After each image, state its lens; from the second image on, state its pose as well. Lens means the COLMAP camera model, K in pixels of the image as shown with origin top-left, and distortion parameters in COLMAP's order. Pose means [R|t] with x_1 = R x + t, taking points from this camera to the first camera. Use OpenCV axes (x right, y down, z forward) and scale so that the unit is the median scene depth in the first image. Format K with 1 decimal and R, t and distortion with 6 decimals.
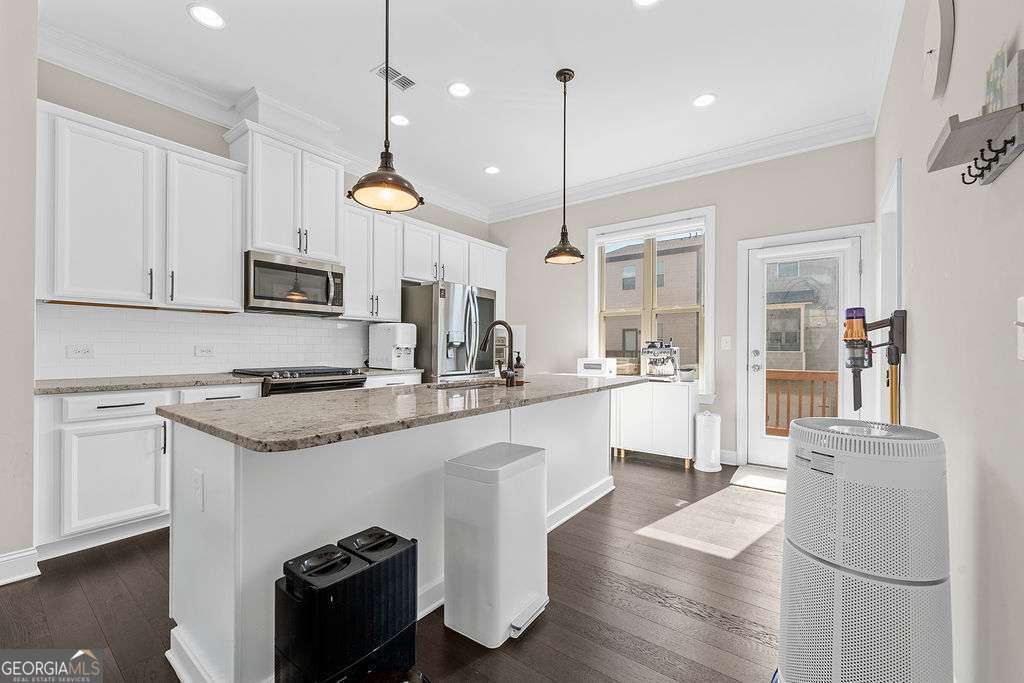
lens RADIAL K [[417.1, 0, 509.1], [0, 417.1, 345.8], [0, 0, 1]] dist [-0.000538, -0.000238]
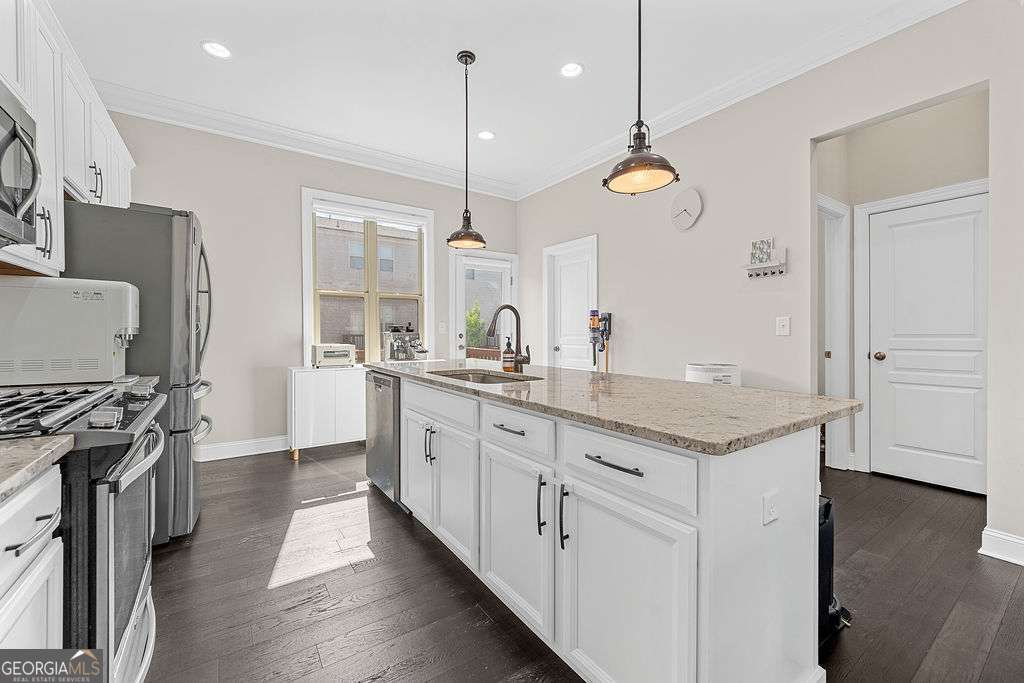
lens RADIAL K [[417.1, 0, 514.9], [0, 417.1, 336.4], [0, 0, 1]] dist [-0.000538, -0.000238]
pose [[0.304053, -0.013353, 0.952562, -0.783851], [-0.002533, 0.999887, 0.014824, -0.001244], [-0.952652, -0.006920, 0.303985, 0.588801]]
